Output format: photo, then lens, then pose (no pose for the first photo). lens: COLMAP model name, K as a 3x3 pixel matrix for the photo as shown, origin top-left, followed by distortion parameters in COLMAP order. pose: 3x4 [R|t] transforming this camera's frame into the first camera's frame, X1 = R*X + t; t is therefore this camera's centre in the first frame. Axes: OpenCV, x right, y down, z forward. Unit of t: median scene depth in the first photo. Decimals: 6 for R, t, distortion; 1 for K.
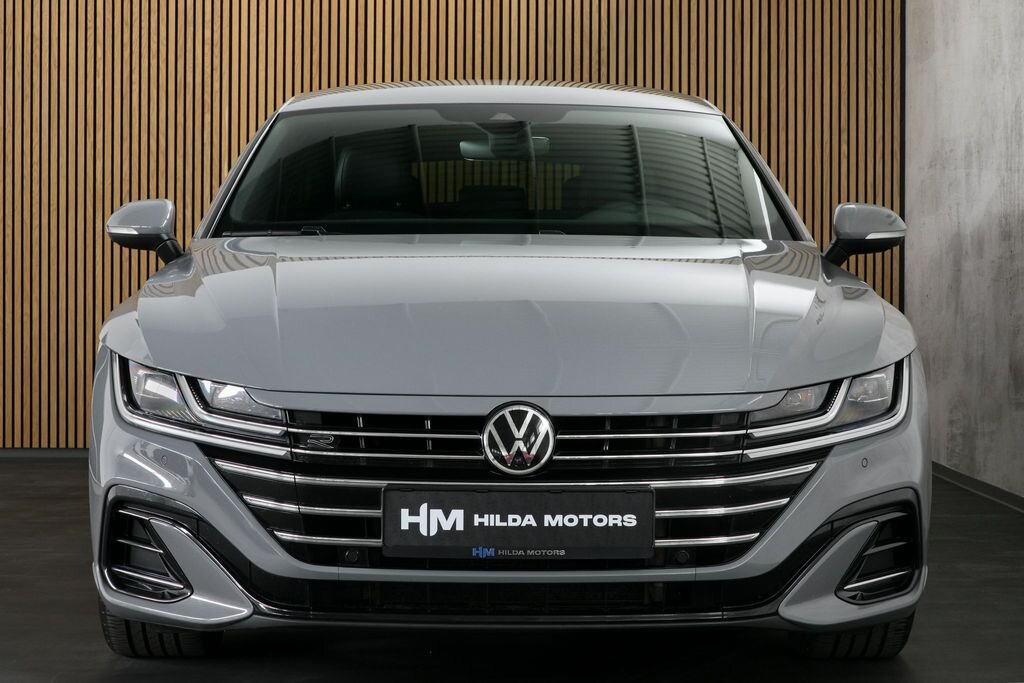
lens RADIAL K [[2238.4, 0, 502.3], [0, 2238.4, 338.6], [0, 0, 1]] dist [-0.088612, 0.000000]
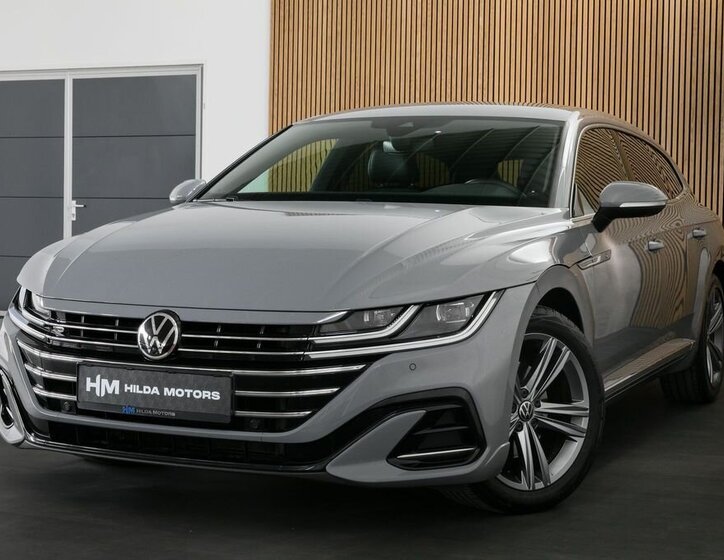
lens RADIAL K [[1347.3, 0, 360.1], [0, 1347.3, 284.9], [0, 0, 1]] dist [-0.114412, 0.000000]
pose [[0.897765, 0.032514, -0.439274, 0.519156], [-0.030500, 0.999467, 0.011643, -0.002980], [0.439418, 0.002945, 0.898278, 0.261905]]
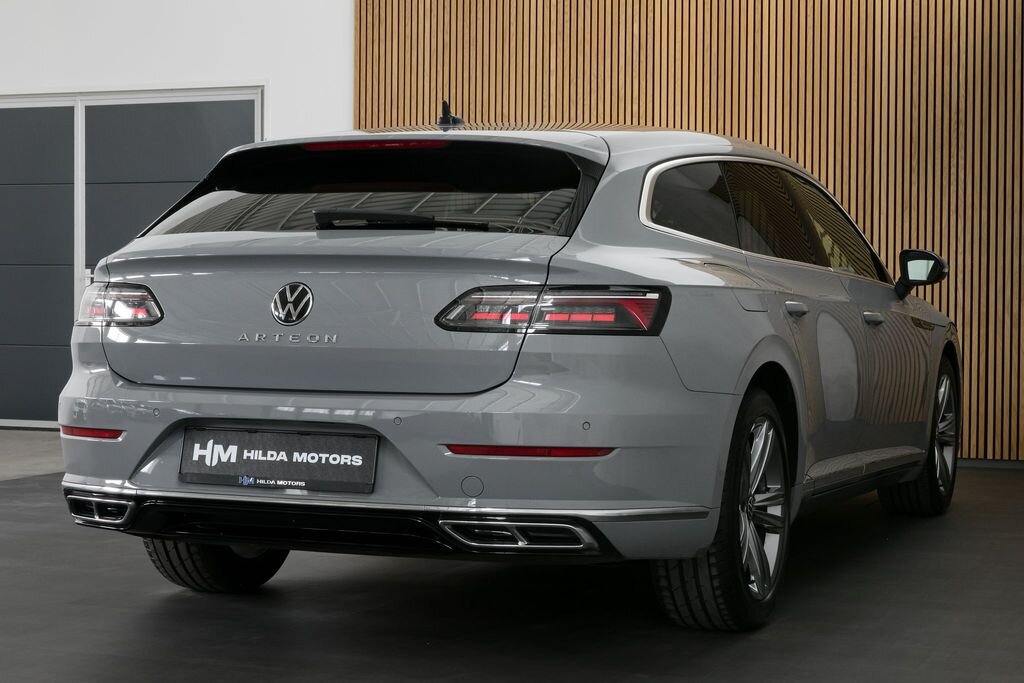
lens RADIAL K [[1919.7, 0, 520.0], [0, 1919.7, 333.2], [0, 0, 1]] dist [-0.132955, 0.000000]
pose [[0.915262, 0.011014, -0.402708, 0.550486], [-0.025564, 0.999199, -0.030773, 0.042673], [0.402047, 0.038460, 0.914811, 0.091253]]
